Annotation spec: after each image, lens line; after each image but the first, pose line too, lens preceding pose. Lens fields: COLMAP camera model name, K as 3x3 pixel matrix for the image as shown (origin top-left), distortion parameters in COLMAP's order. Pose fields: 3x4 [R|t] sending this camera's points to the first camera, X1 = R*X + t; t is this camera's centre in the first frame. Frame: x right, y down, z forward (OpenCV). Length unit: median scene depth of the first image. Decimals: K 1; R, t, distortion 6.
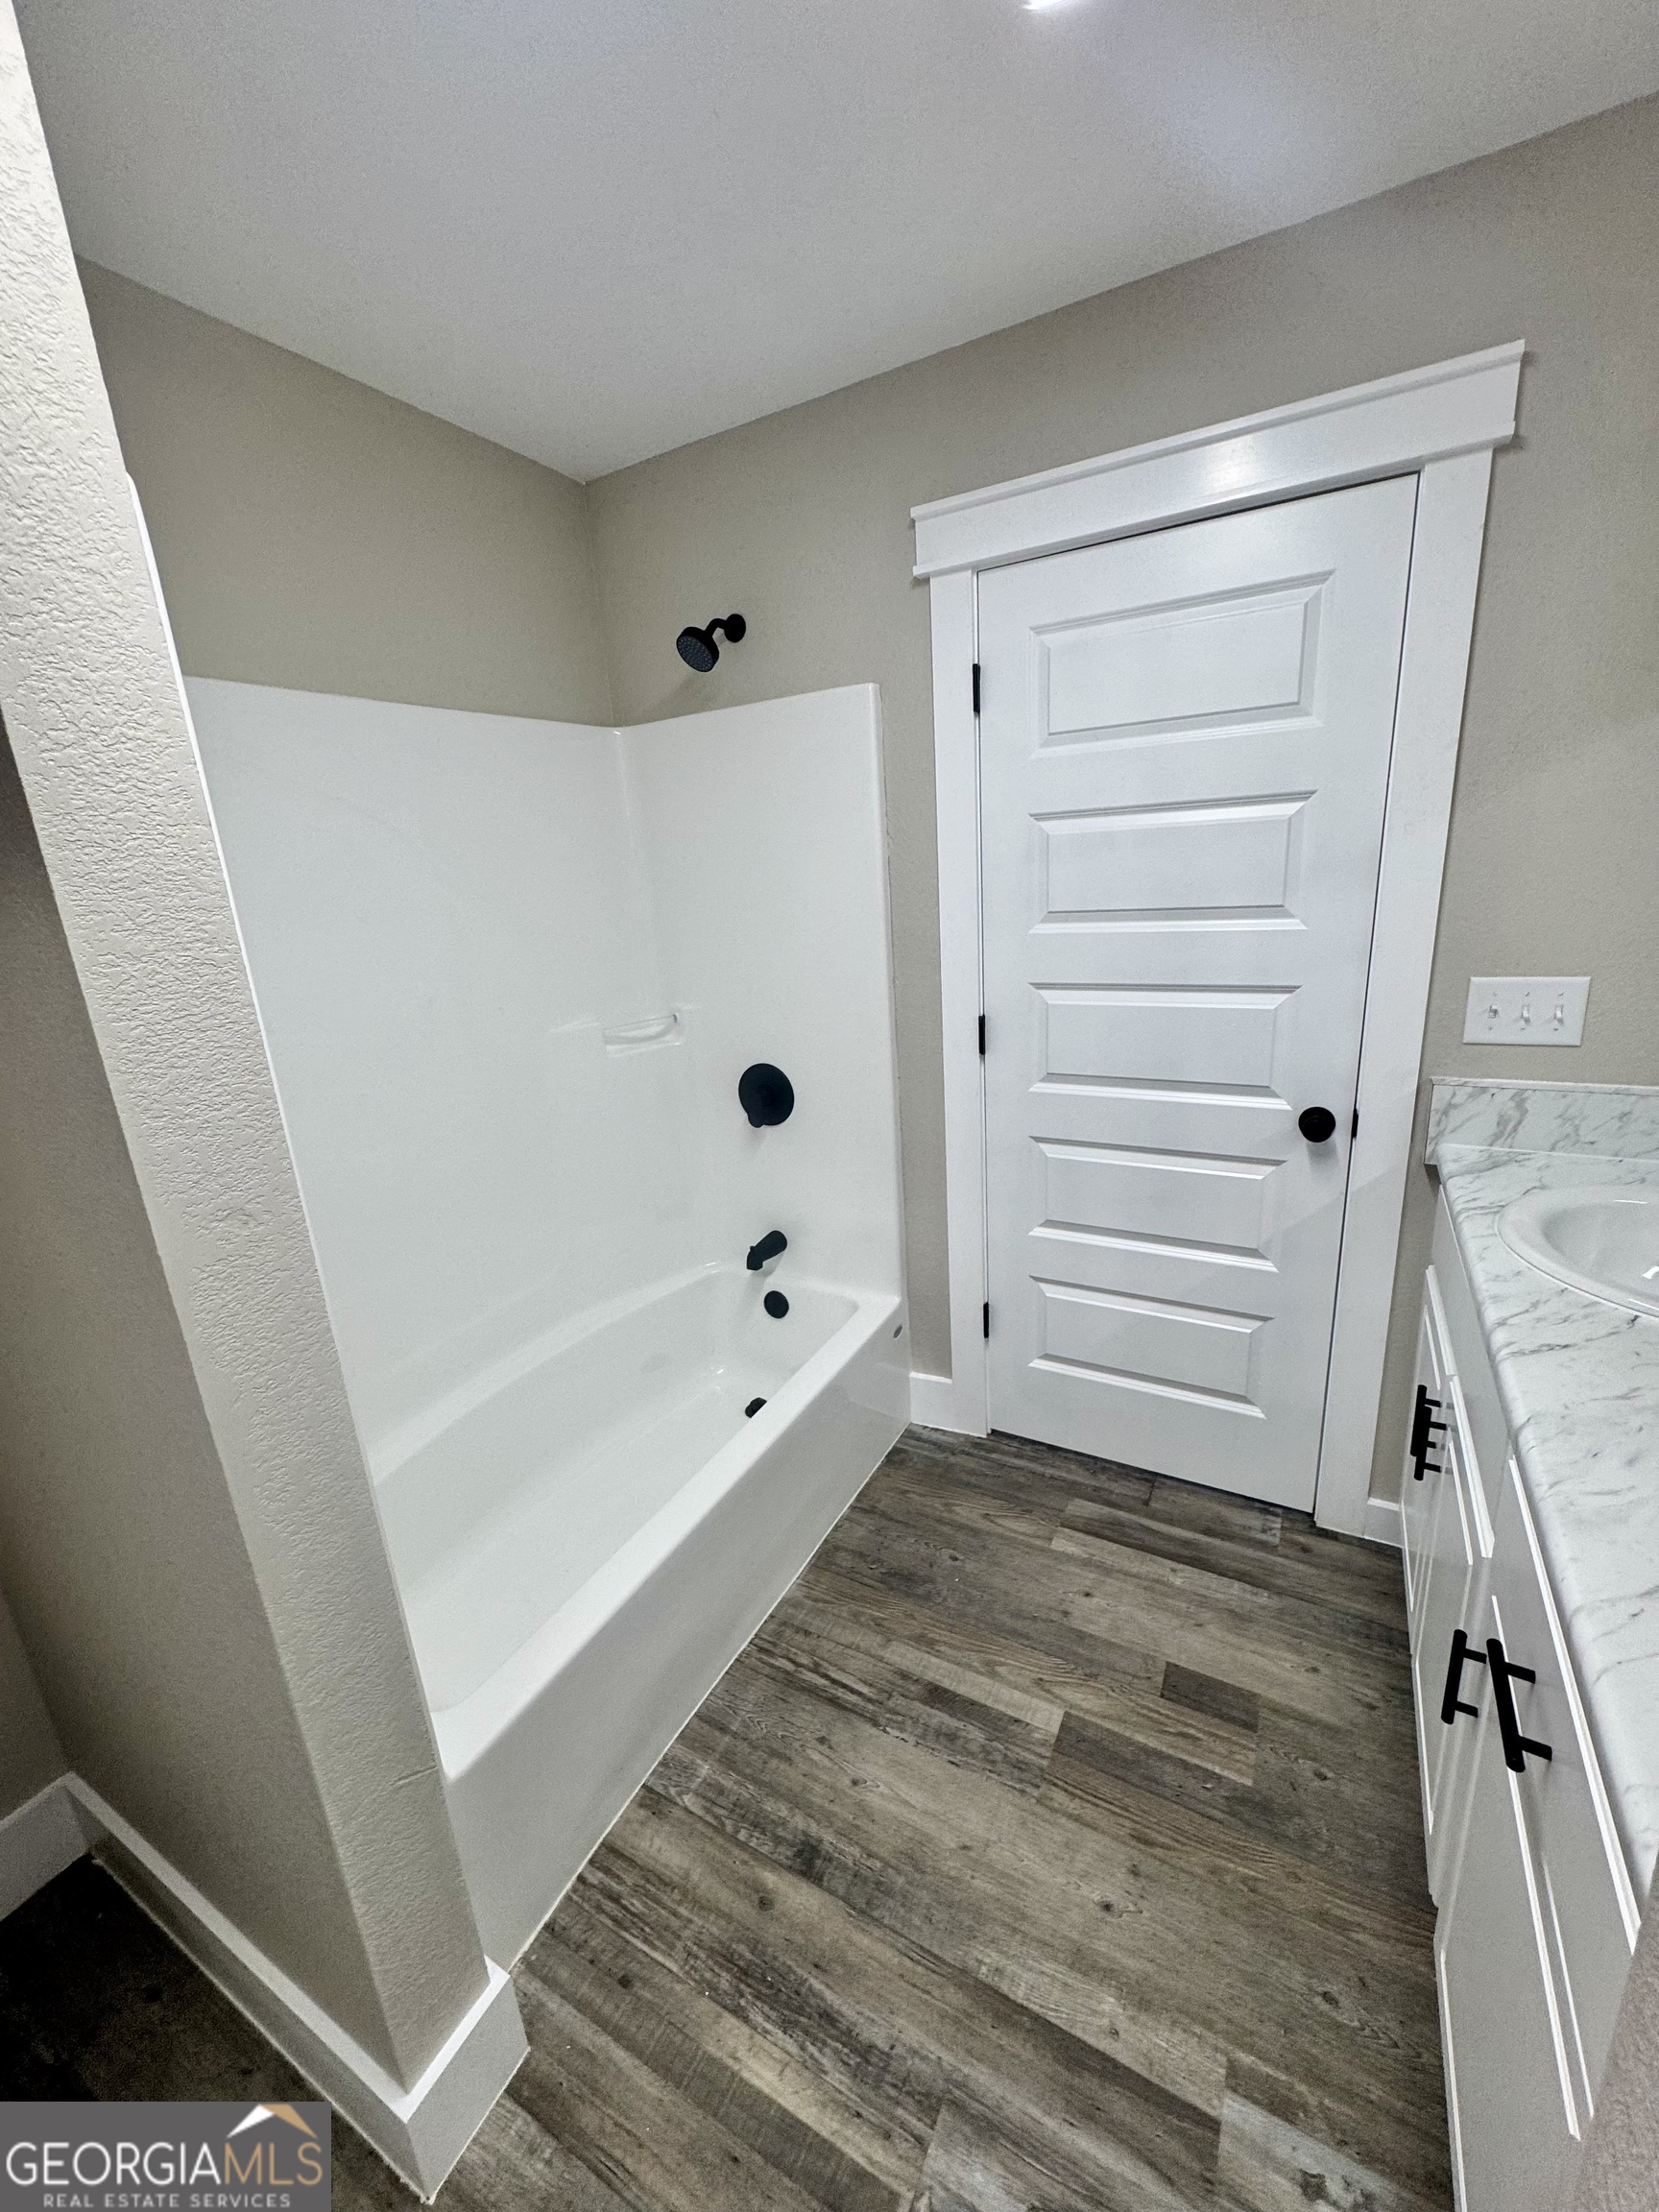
lens RADIAL K [[881.2, 0, 828.3], [0, 881.2, 1104.4], [0, 0, 1]] dist [-0.003696, 0.000891]
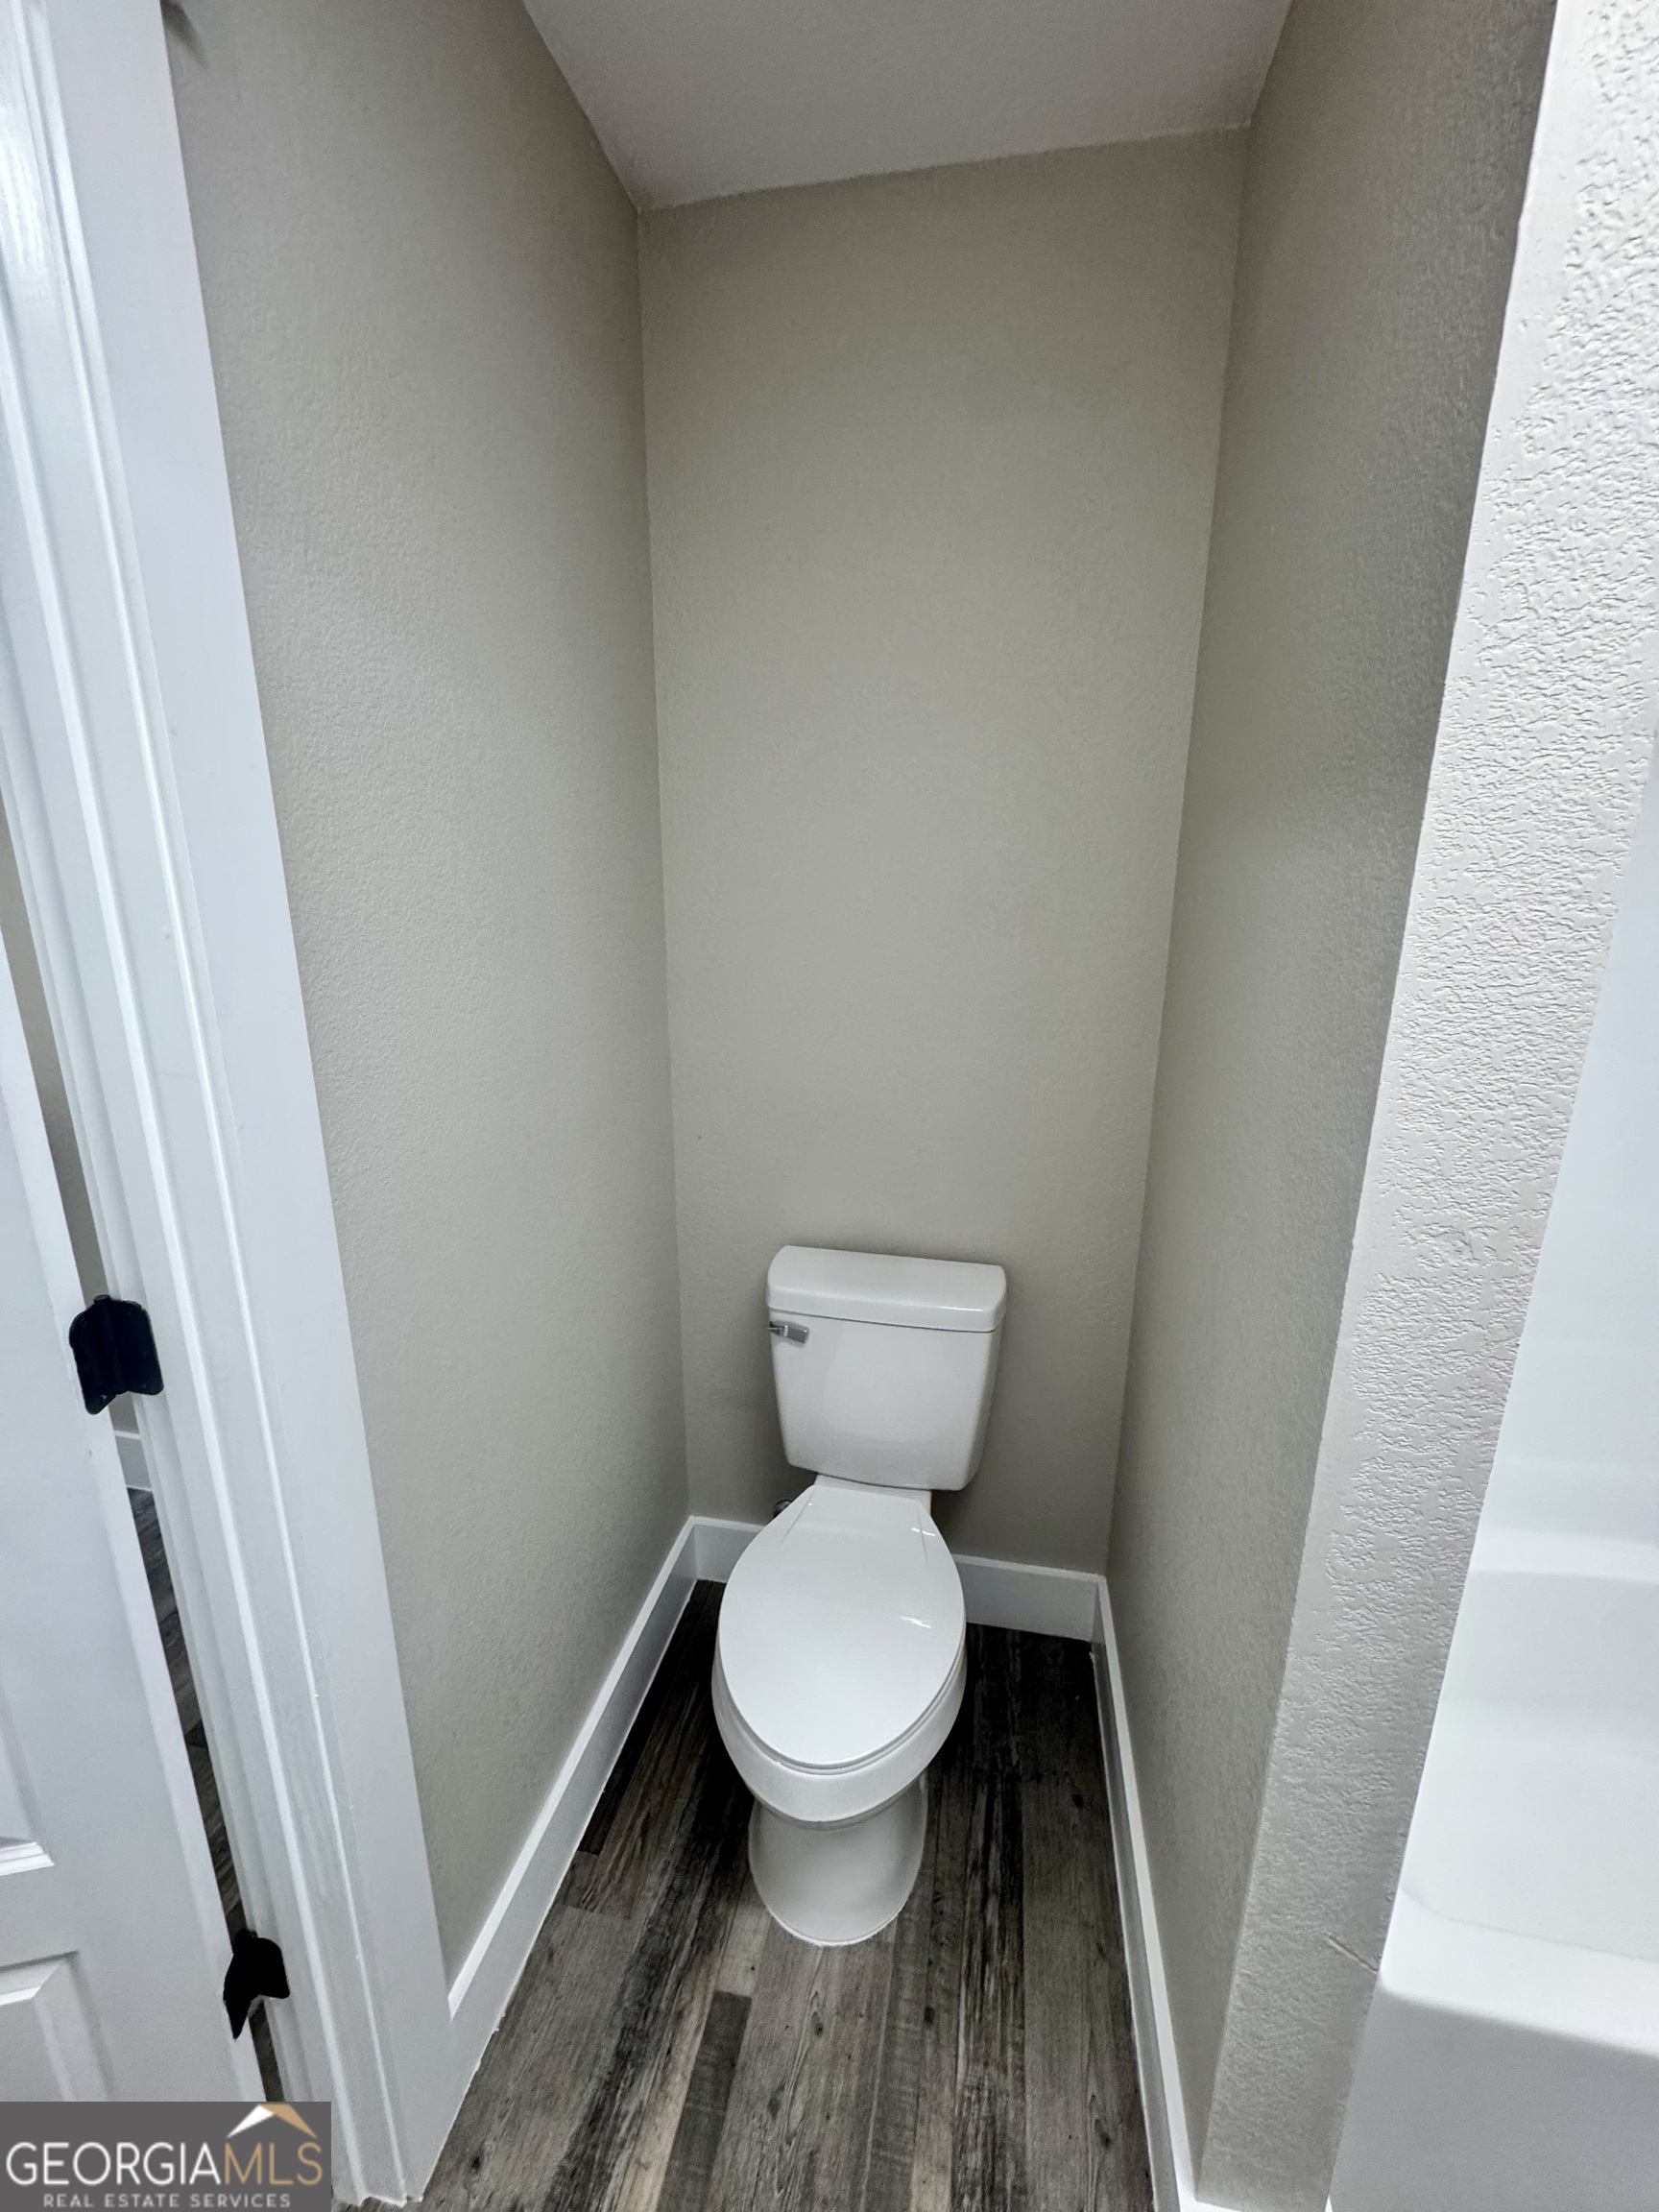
lens RADIAL K [[881.2, 0, 828.7], [0, 881.2, 1109.3], [0, 0, 1]] dist [-0.003696, 0.000891]
pose [[0.310818, 0.302215, -0.901143, -0.020290], [-0.277073, 0.935734, 0.218249, -0.000094], [0.909188, 0.181846, 0.374579, 0.020108]]
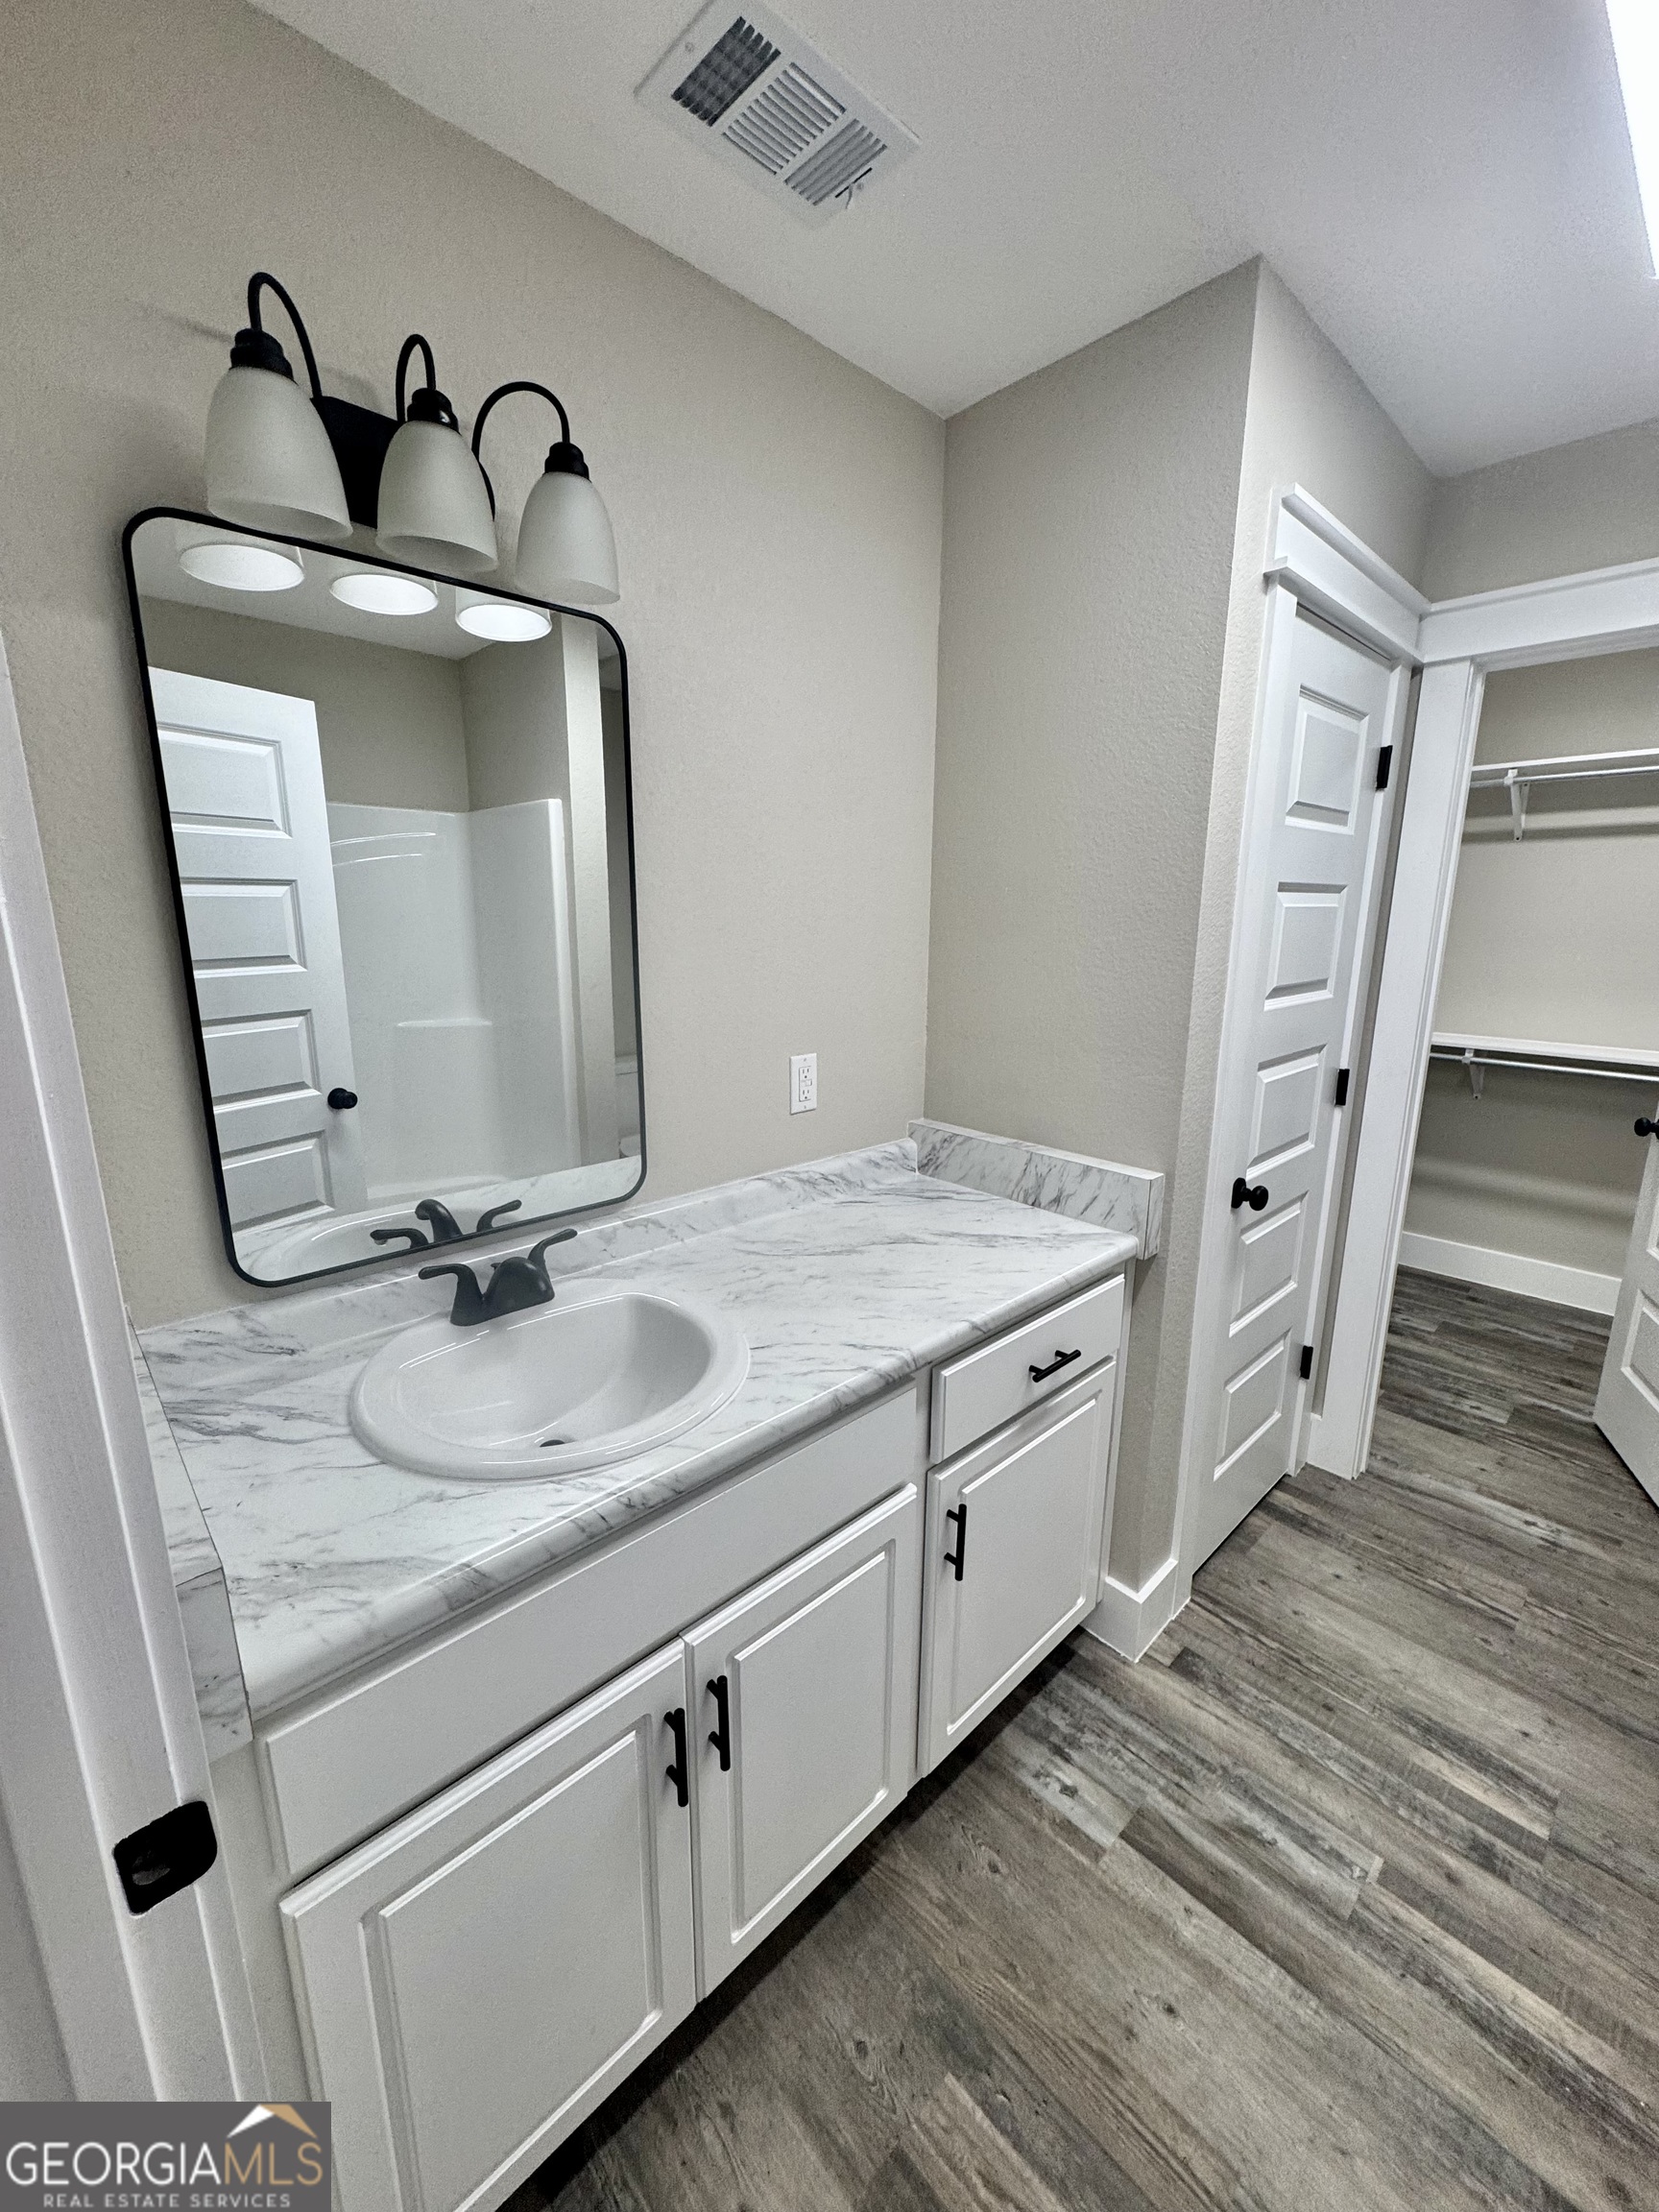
lens RADIAL K [[881.2, 0, 826.1], [0, 881.2, 1100.7], [0, 0, 1]] dist [-0.003696, 0.000891]
pose [[-0.952666, -0.005898, 0.303963, 0.334625], [0.131995, 0.892640, 0.431012, -0.372751], [-0.273872, 0.450732, -0.849609, 1.261157]]
